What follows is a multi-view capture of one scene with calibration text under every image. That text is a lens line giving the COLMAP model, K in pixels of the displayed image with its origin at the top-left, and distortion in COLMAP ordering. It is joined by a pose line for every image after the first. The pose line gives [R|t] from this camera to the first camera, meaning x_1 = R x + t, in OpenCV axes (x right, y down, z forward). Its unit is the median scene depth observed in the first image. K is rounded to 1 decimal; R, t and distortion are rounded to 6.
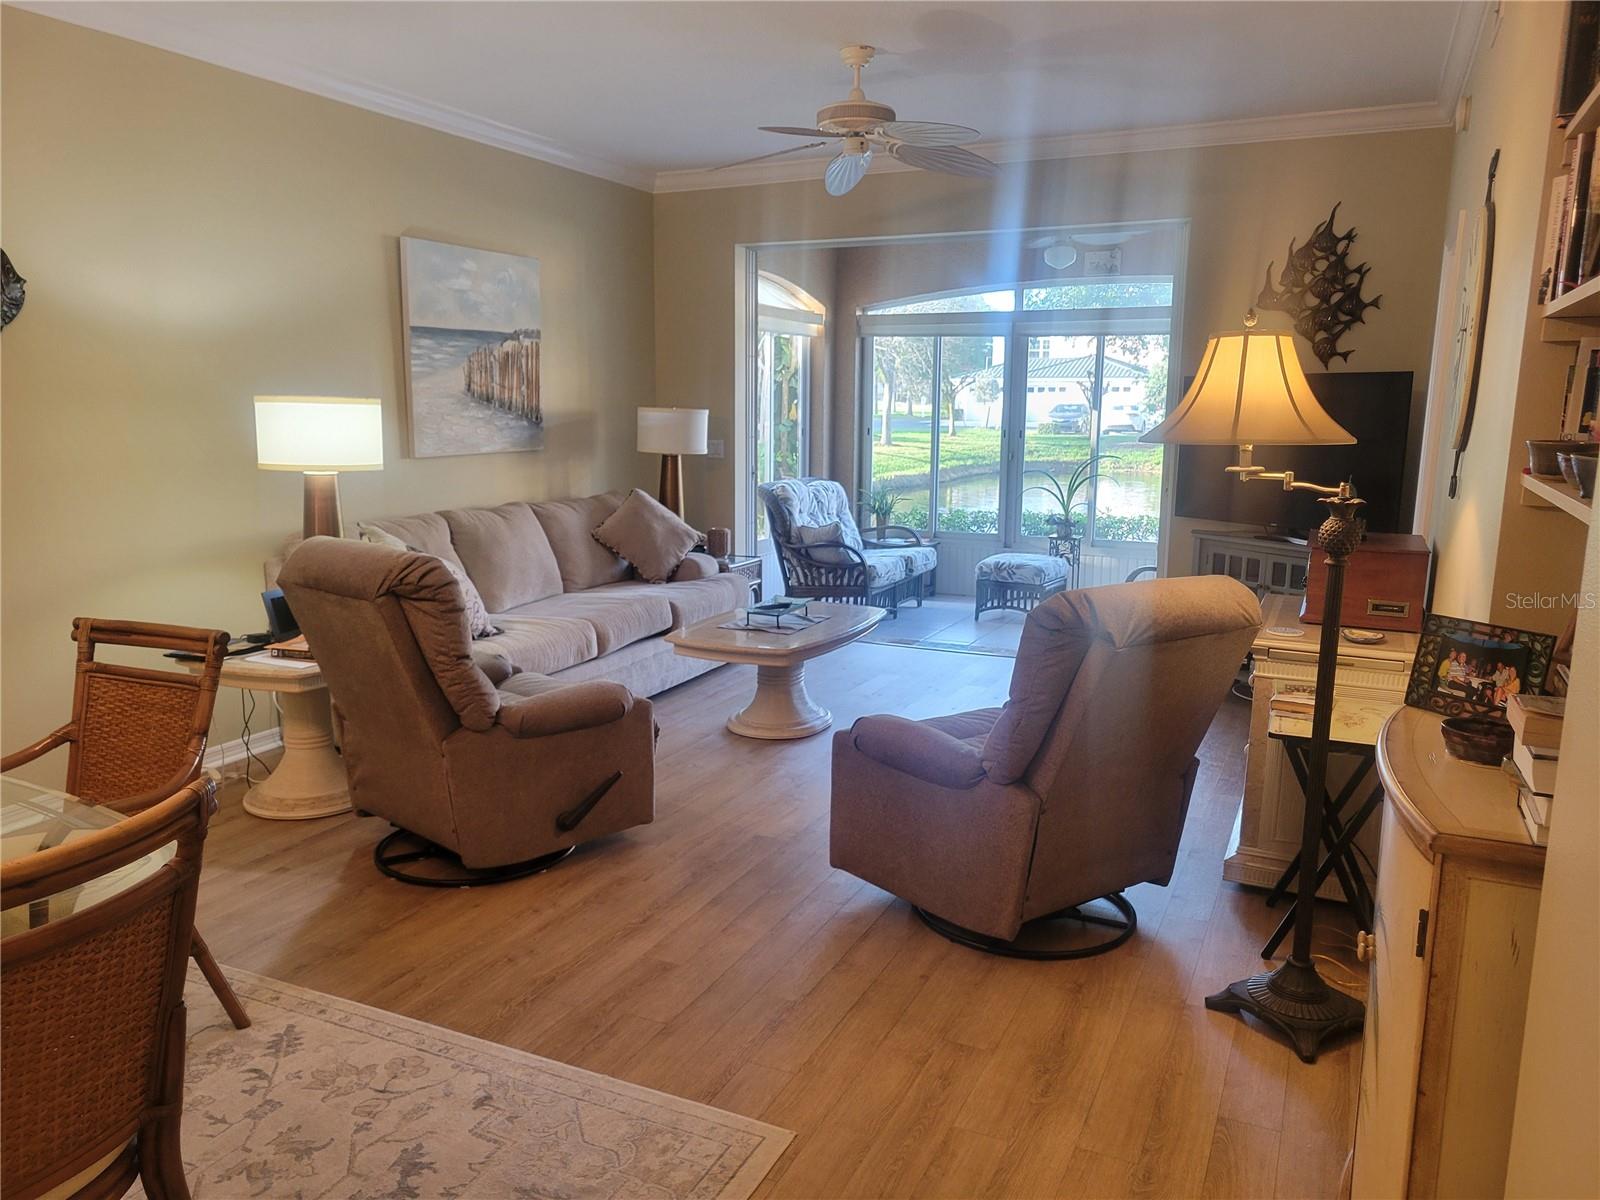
lens RADIAL K [[1203.8, 0, 796.9], [0, 1203.8, 603.6], [0, 0, 1]] dist [0.052029, -0.000259]
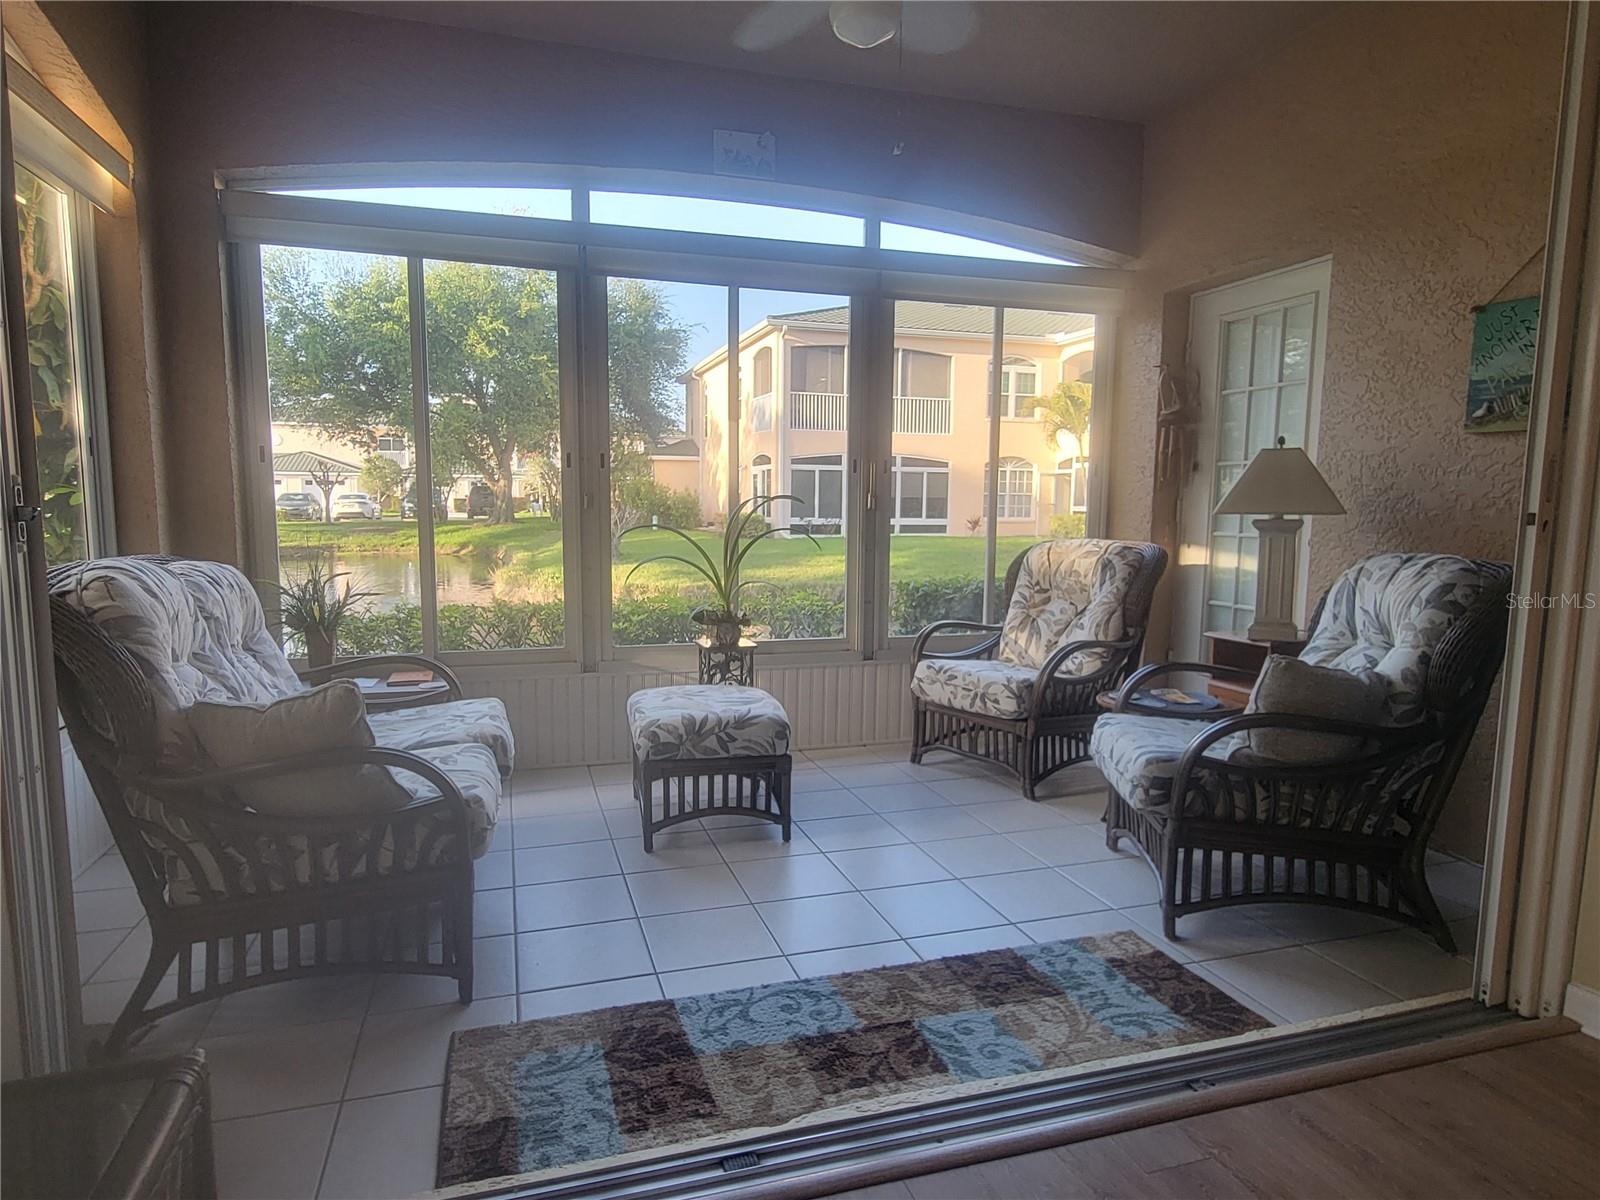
lens RADIAL K [[941.8, 0, 798.1], [0, 941.8, 612.1], [0, 0, 1]] dist [0.008505, 0.002315]
pose [[0.742836, -0.077455, 0.664978, -0.039872], [0.108384, 0.994095, -0.005285, -0.069411], [-0.660642, 0.075999, 0.746844, 0.711383]]
